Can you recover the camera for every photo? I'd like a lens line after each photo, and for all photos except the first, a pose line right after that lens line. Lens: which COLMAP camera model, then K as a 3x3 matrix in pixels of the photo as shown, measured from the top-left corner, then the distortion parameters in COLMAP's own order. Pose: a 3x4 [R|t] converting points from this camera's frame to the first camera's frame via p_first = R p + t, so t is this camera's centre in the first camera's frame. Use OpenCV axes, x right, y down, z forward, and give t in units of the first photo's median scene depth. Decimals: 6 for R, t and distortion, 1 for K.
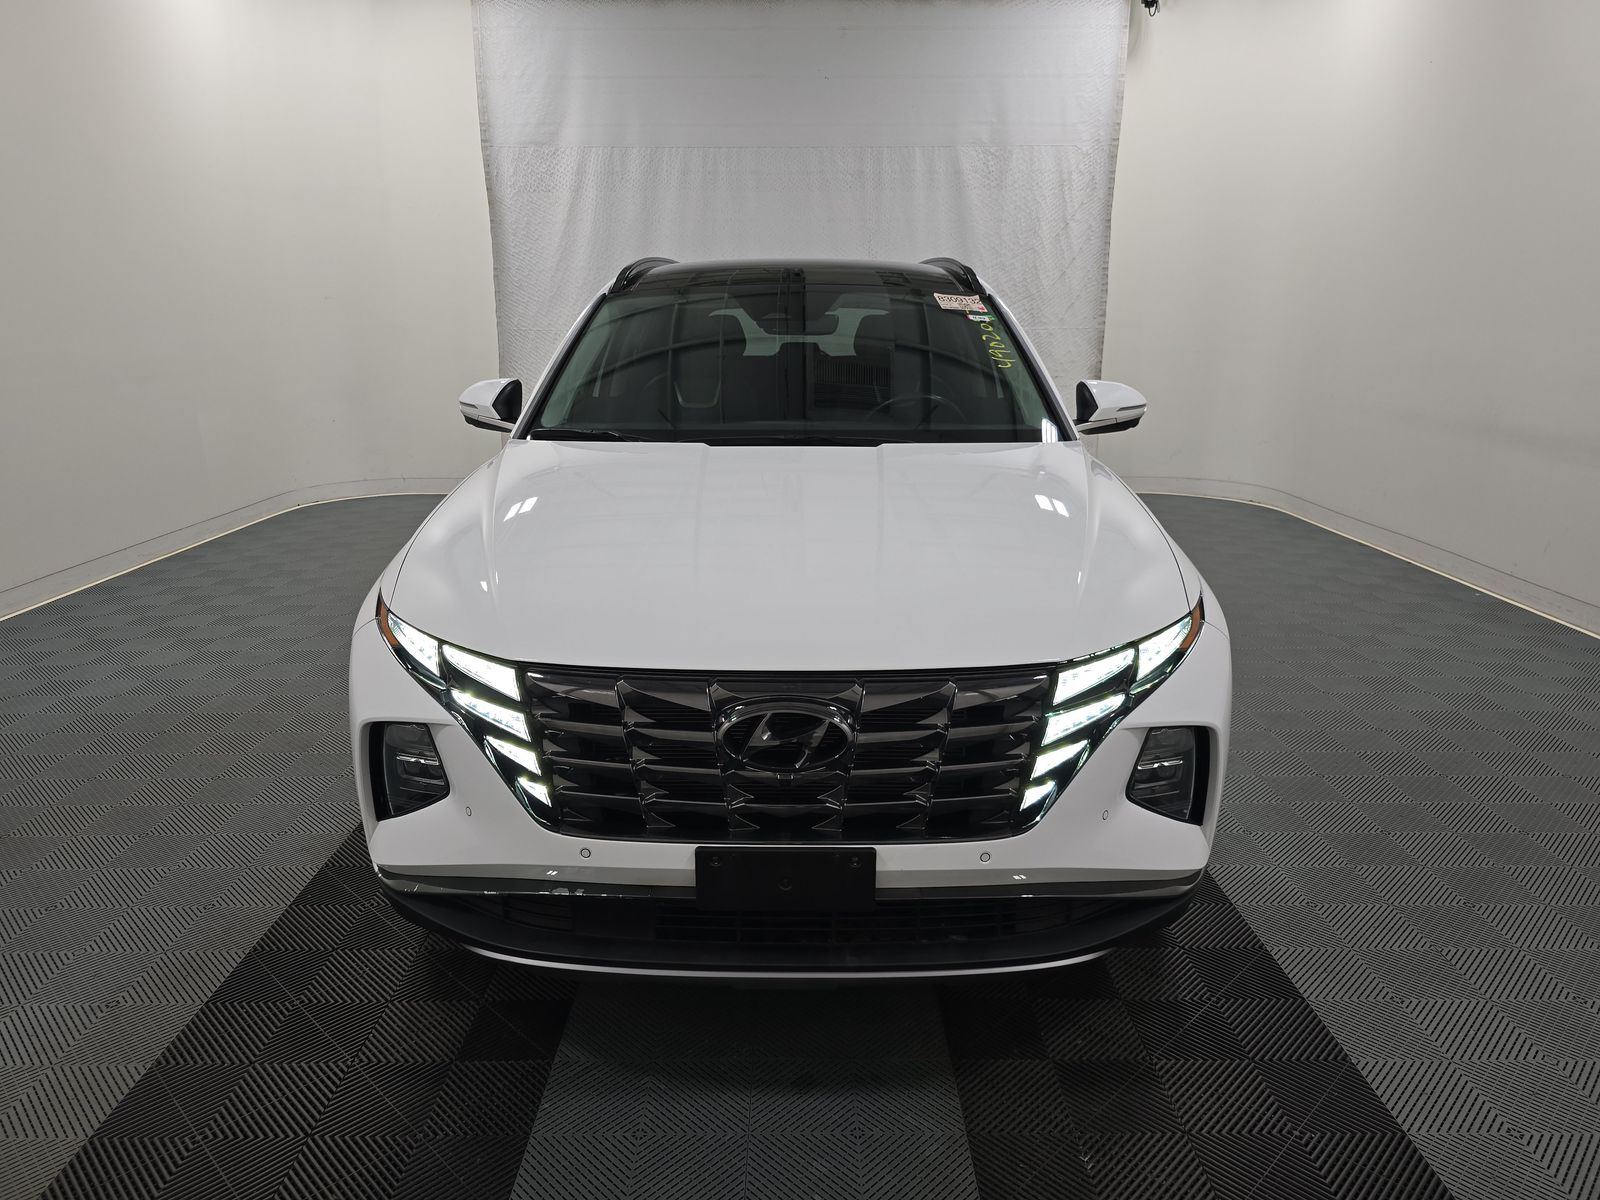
lens RADIAL K [[1076.7, 0, 800.0], [0, 1076.7, 600.0], [0, 0, 1]] dist [0.027737, -0.001359]
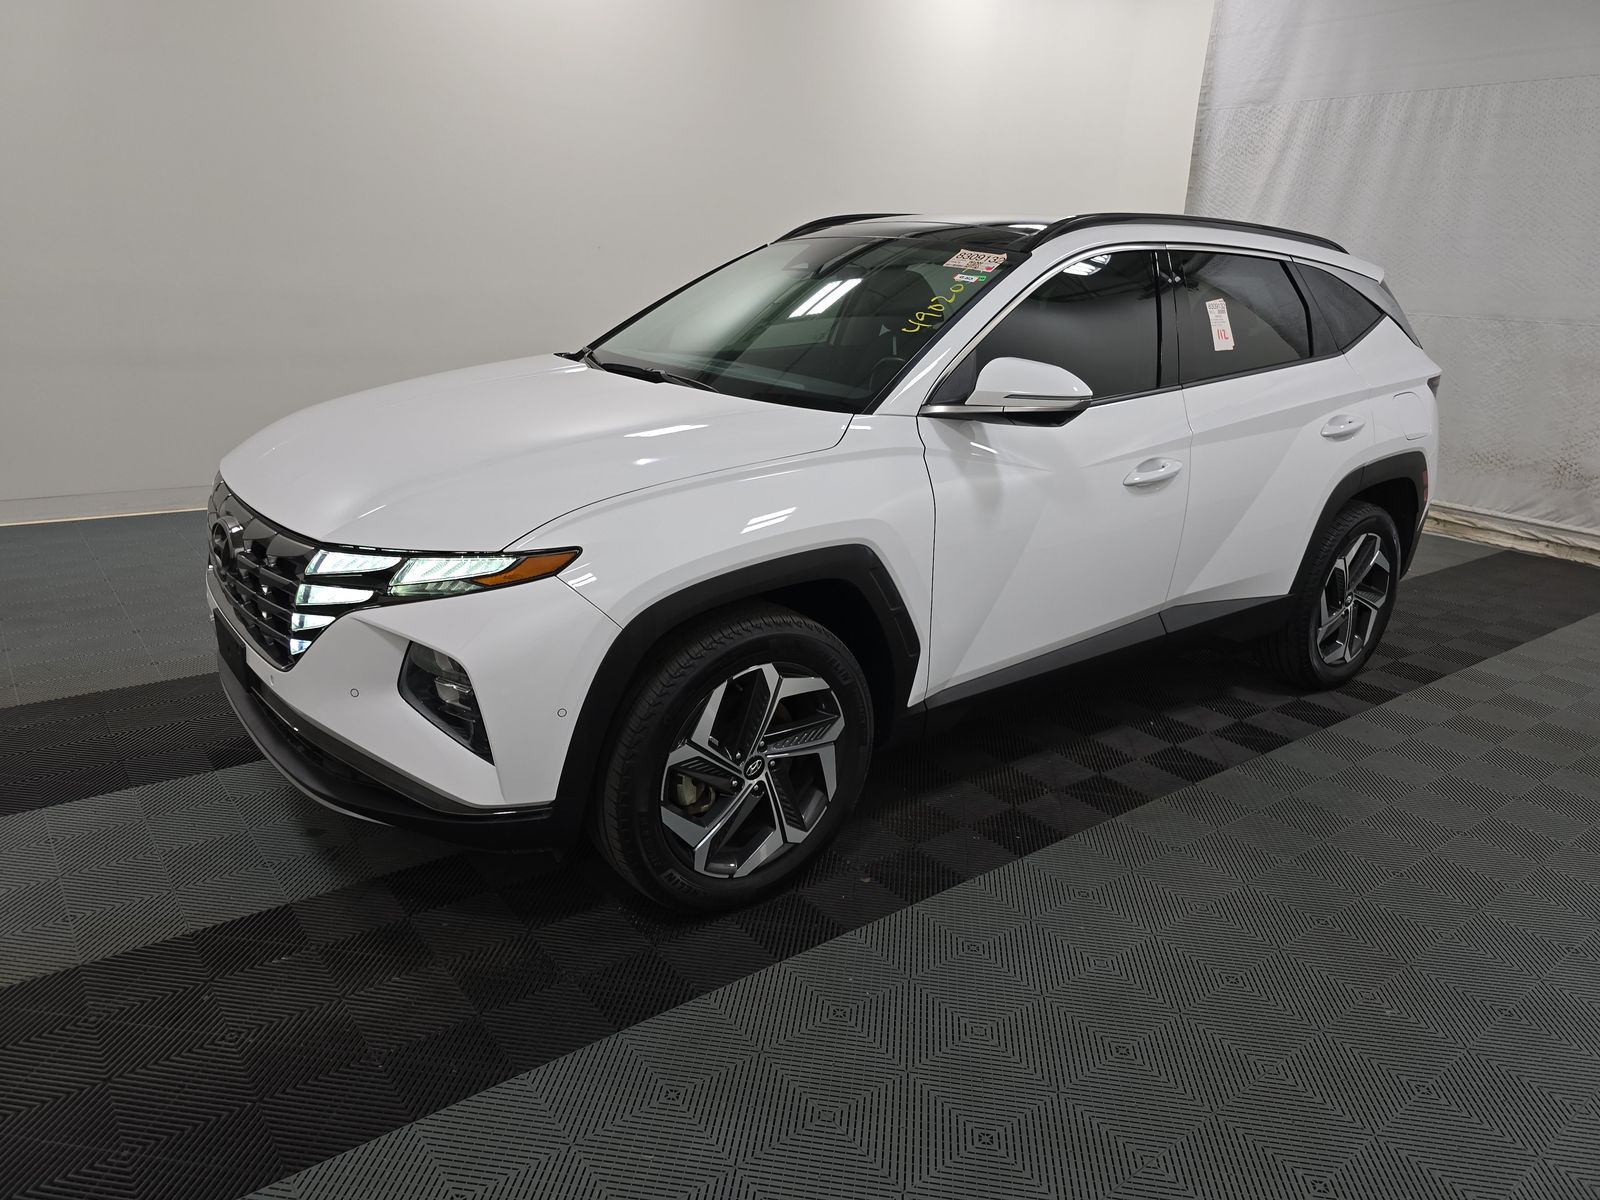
lens RADIAL K [[1076.7, 0, 800.0], [0, 1076.7, 600.0], [0, 0, 1]] dist [0.027737, -0.001359]
pose [[0.613919, 0.264805, -0.743627, 0.400790], [-0.251955, 0.958512, 0.133318, -0.046567], [0.748079, 0.105515, 0.655168, 0.174200]]
